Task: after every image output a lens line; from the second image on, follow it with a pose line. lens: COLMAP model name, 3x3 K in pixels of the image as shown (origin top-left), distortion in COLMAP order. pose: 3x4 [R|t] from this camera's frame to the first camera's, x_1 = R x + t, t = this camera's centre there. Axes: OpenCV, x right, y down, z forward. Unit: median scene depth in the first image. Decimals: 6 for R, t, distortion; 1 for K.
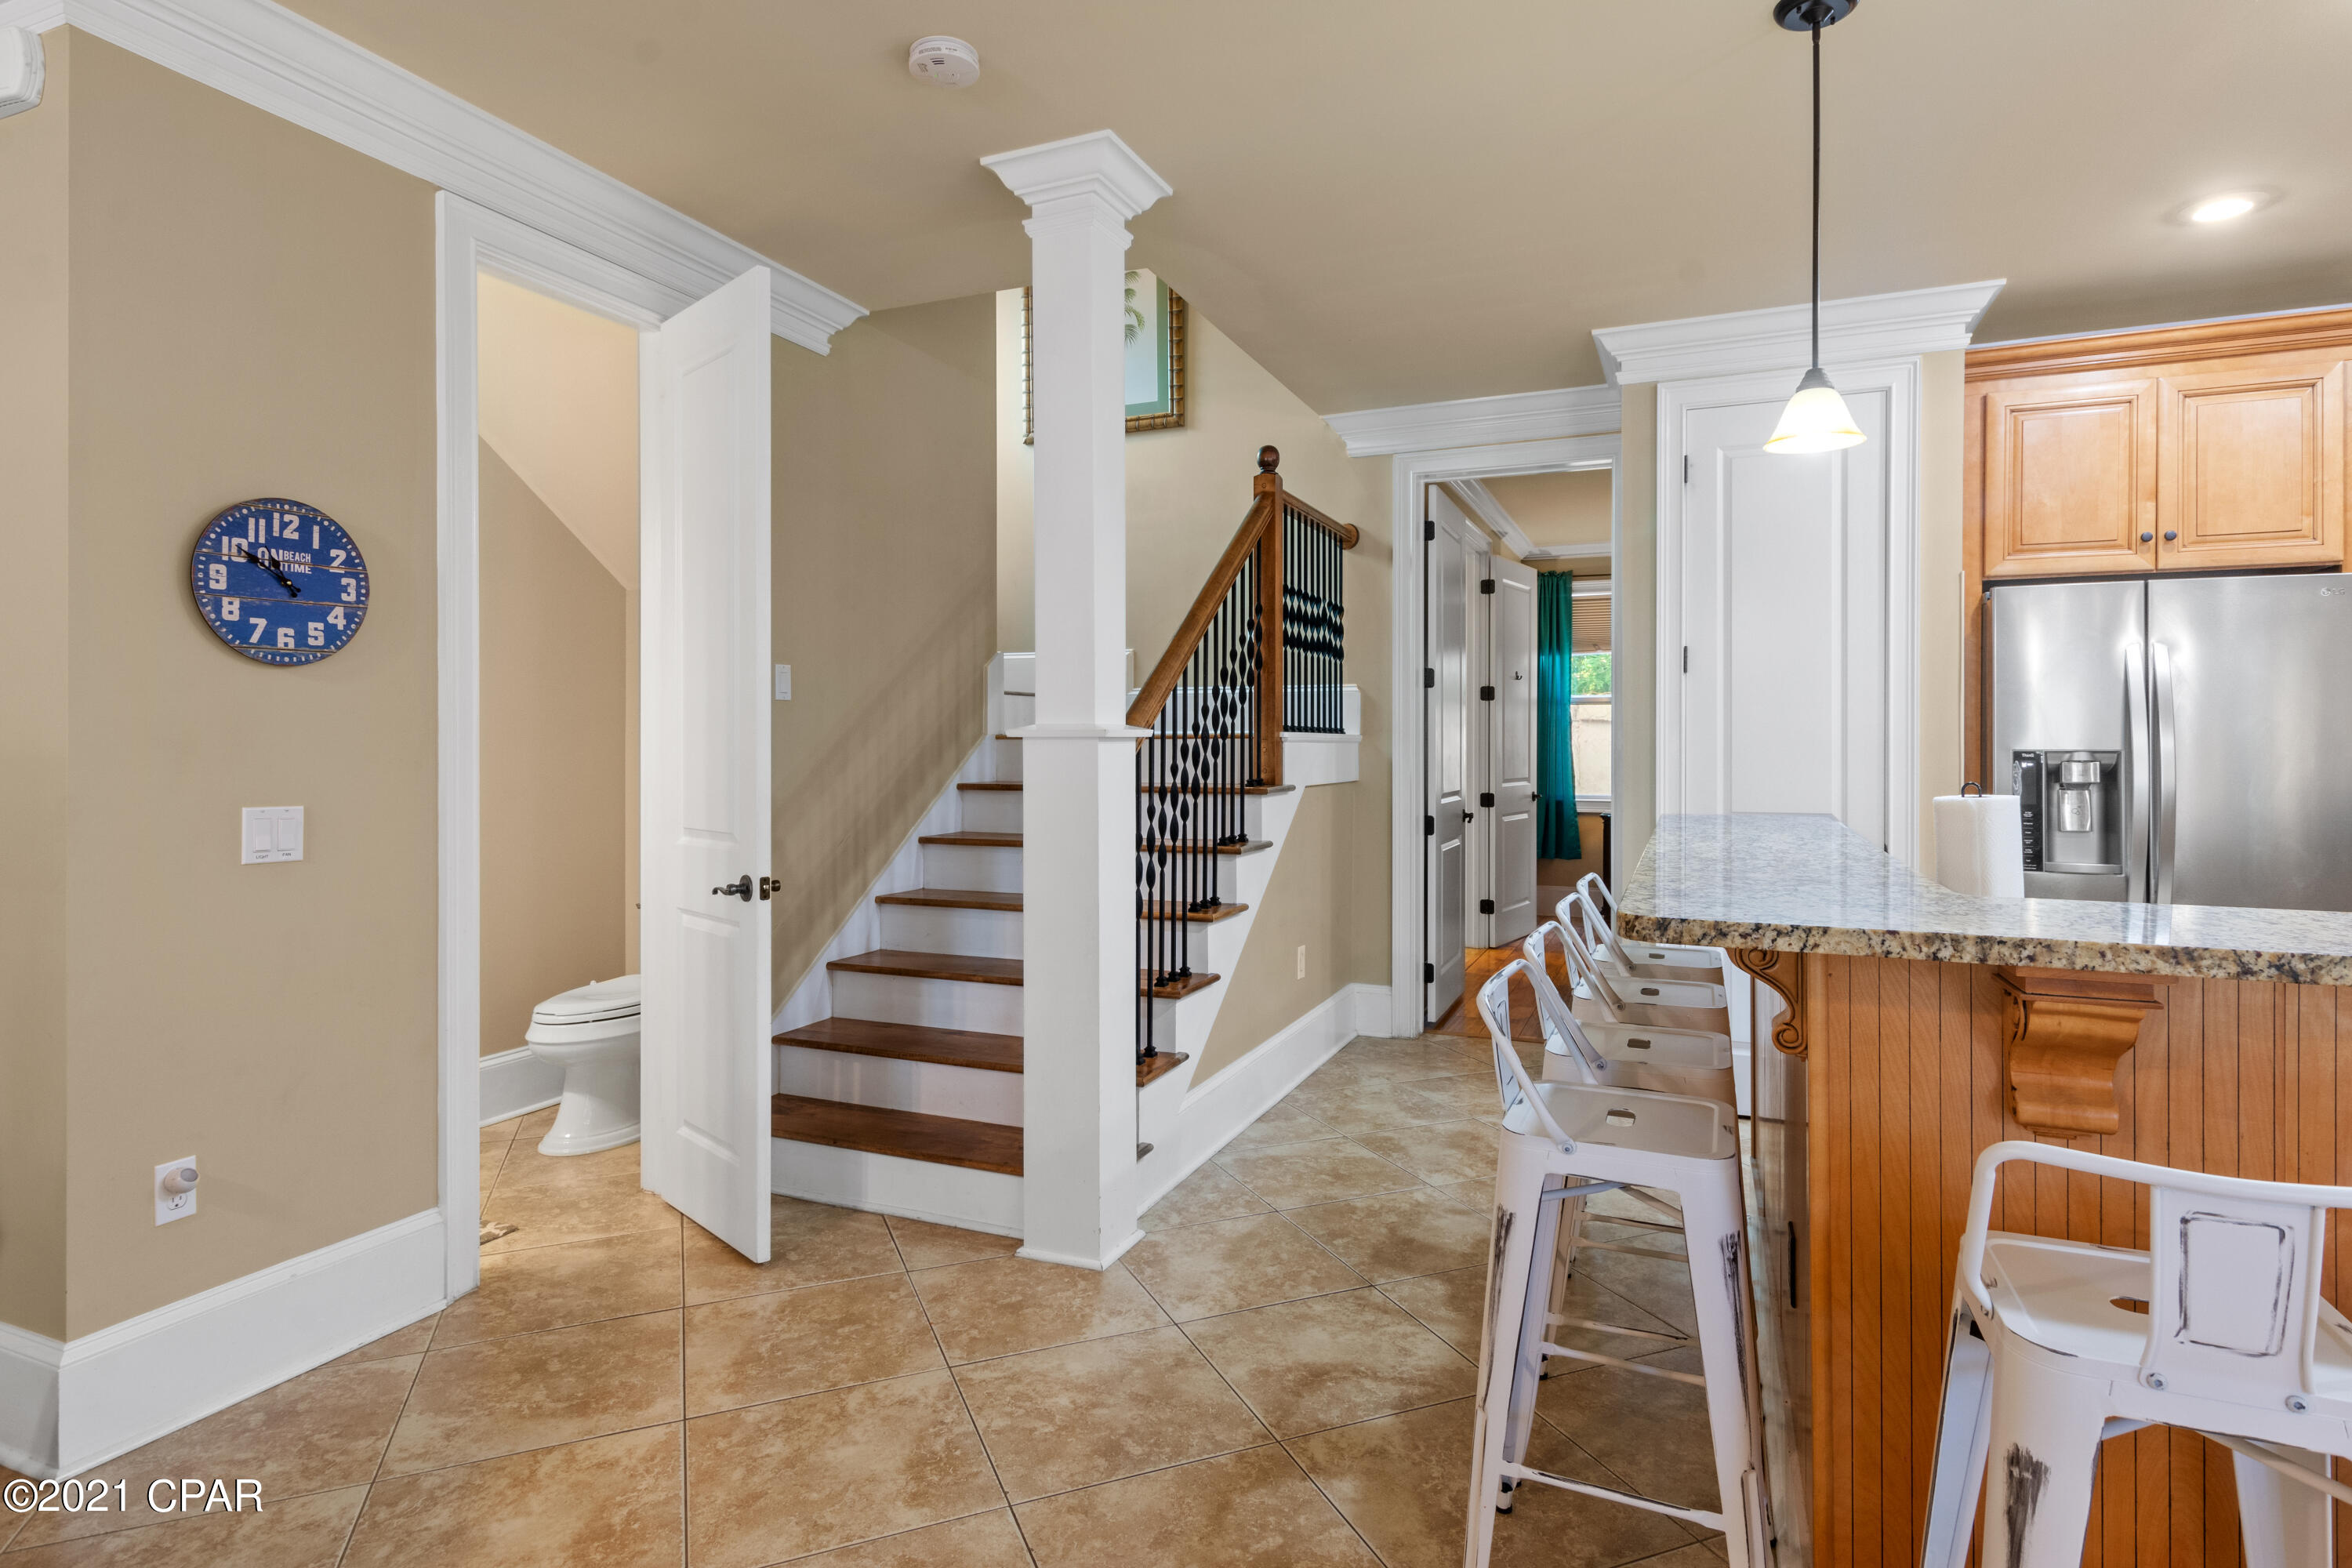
lens RADIAL K [[1244.4, 0, 1174.1], [0, 1244.4, 745.5], [0, 0, 1]] dist [0.003190, 0.000598]
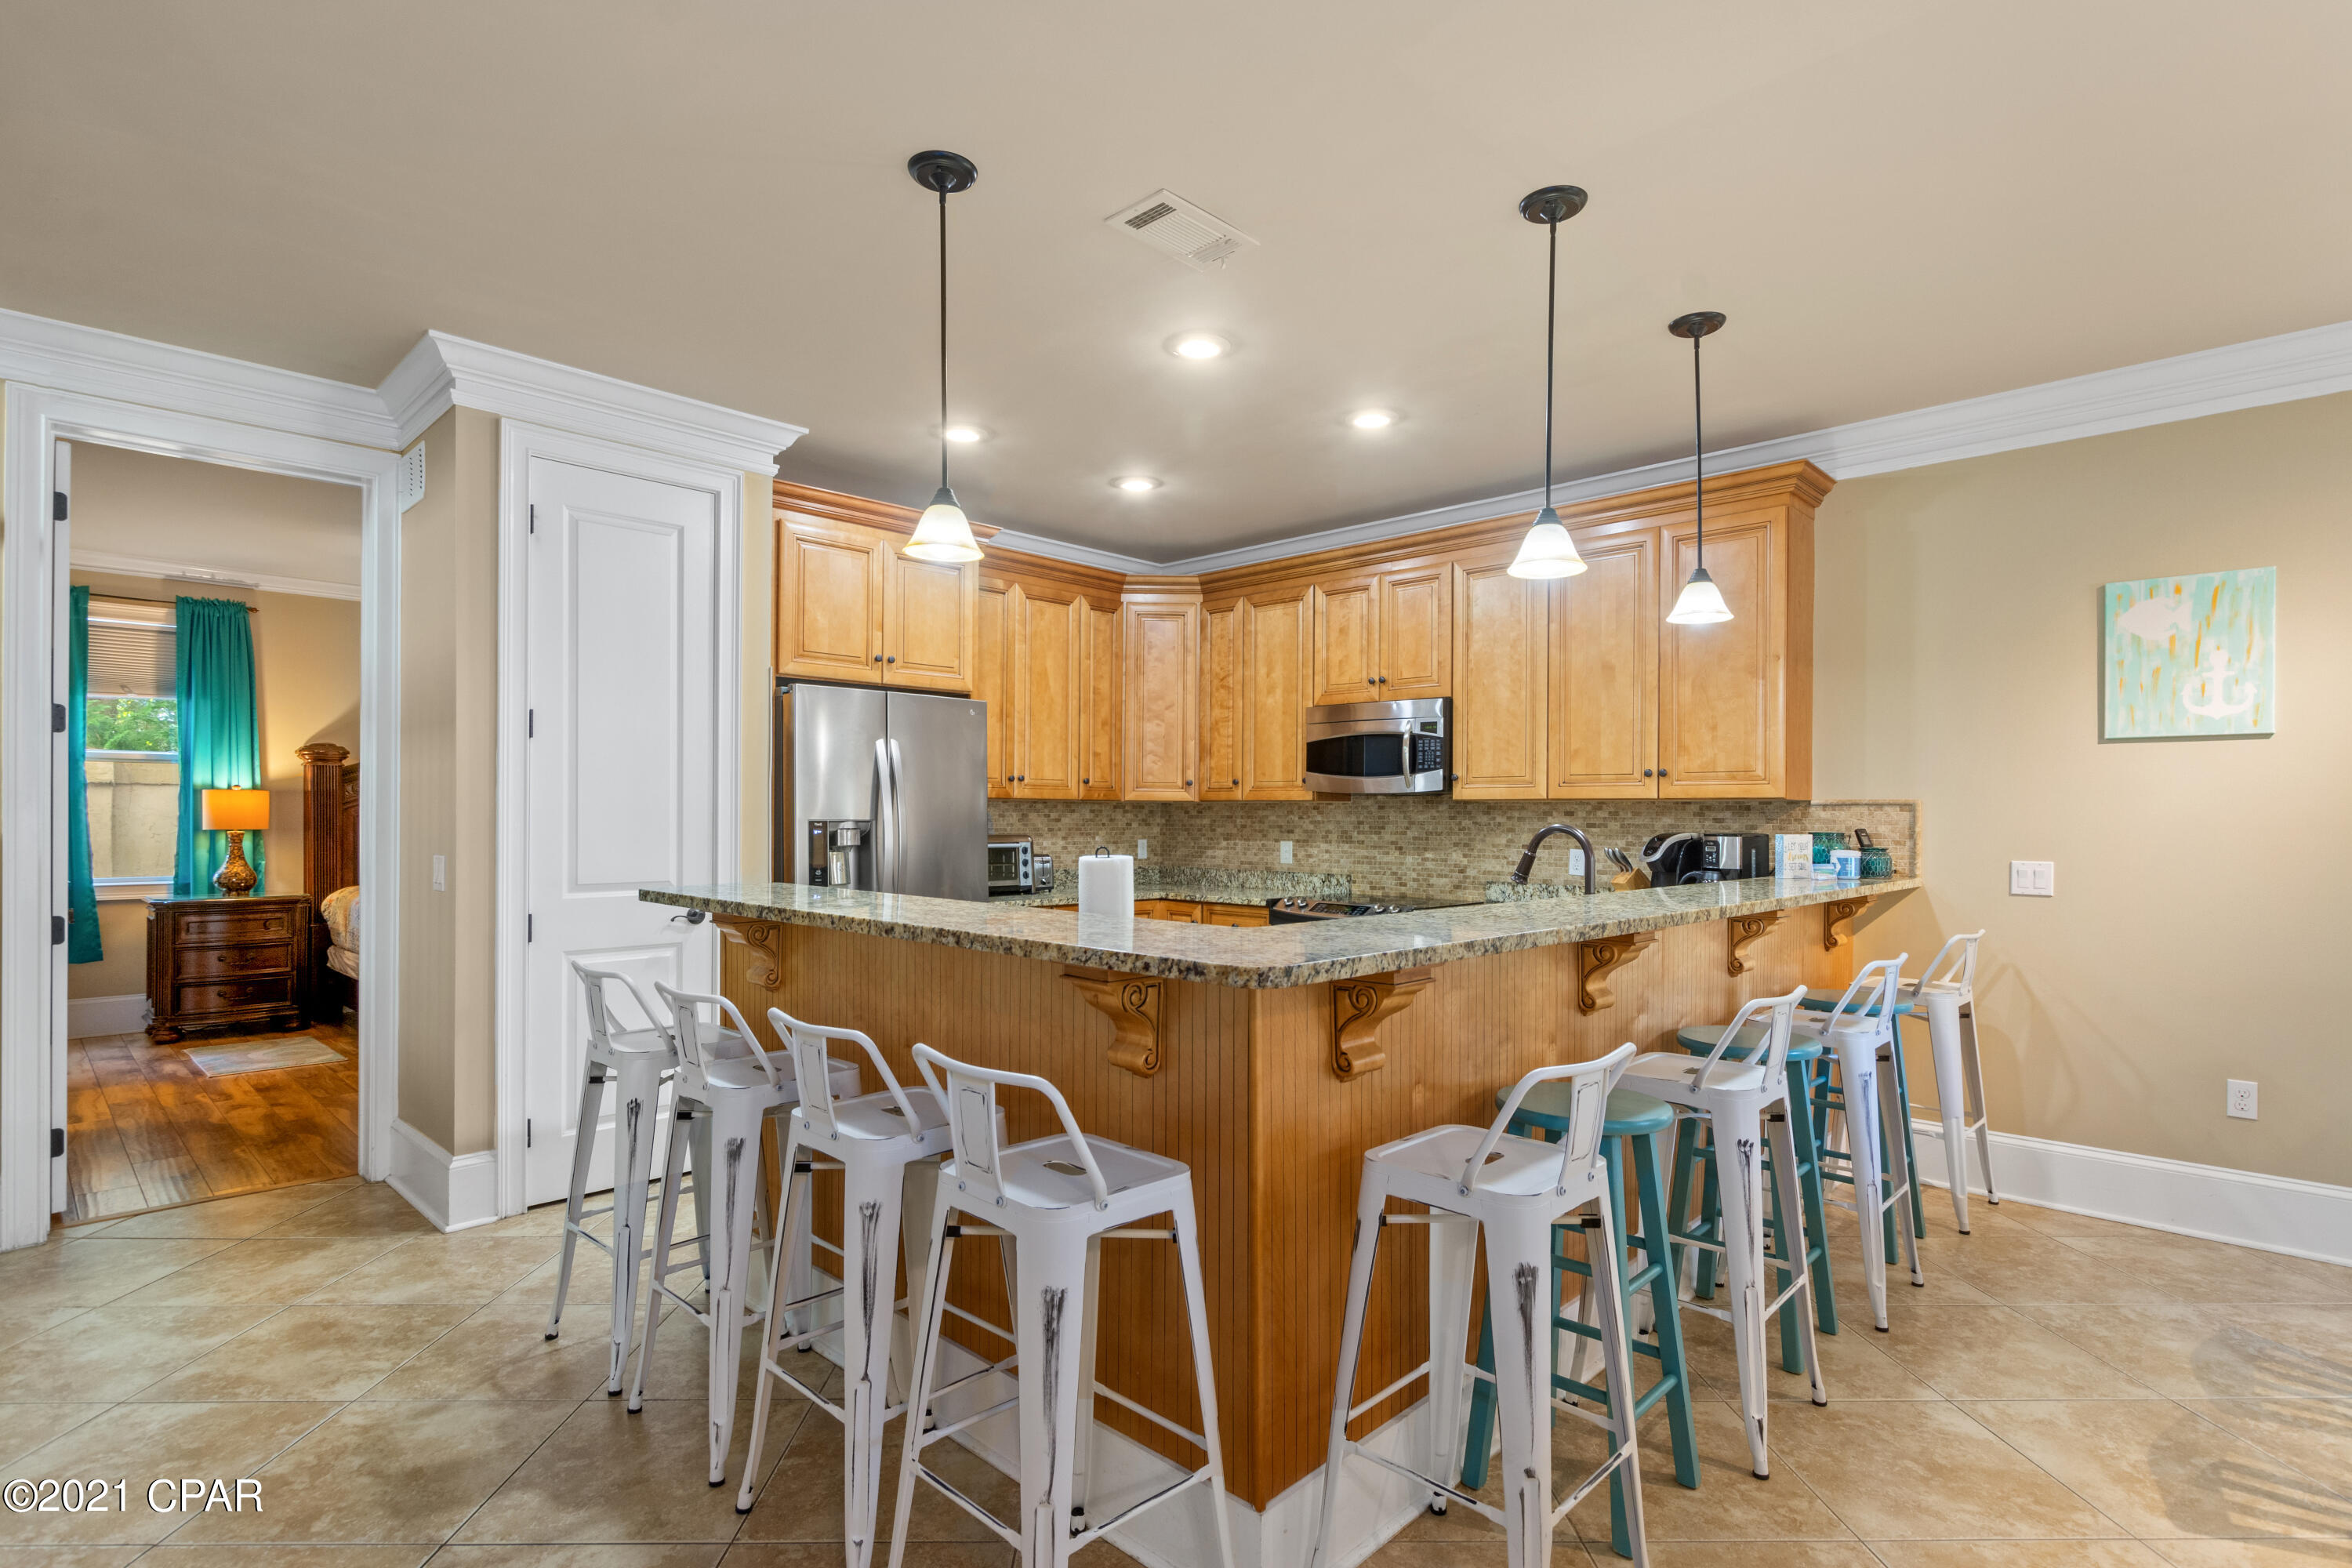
lens RADIAL K [[1162.1, 0, 1186.1], [0, 1162.1, 809.4], [0, 0, 1]] dist [0.000563, 0.001434]
pose [[0.359627, 0.005250, 0.933082, -0.237893], [-0.001811, 0.999986, -0.004928, -0.001792], [-0.933095, 0.000083, 0.359631, 0.241544]]
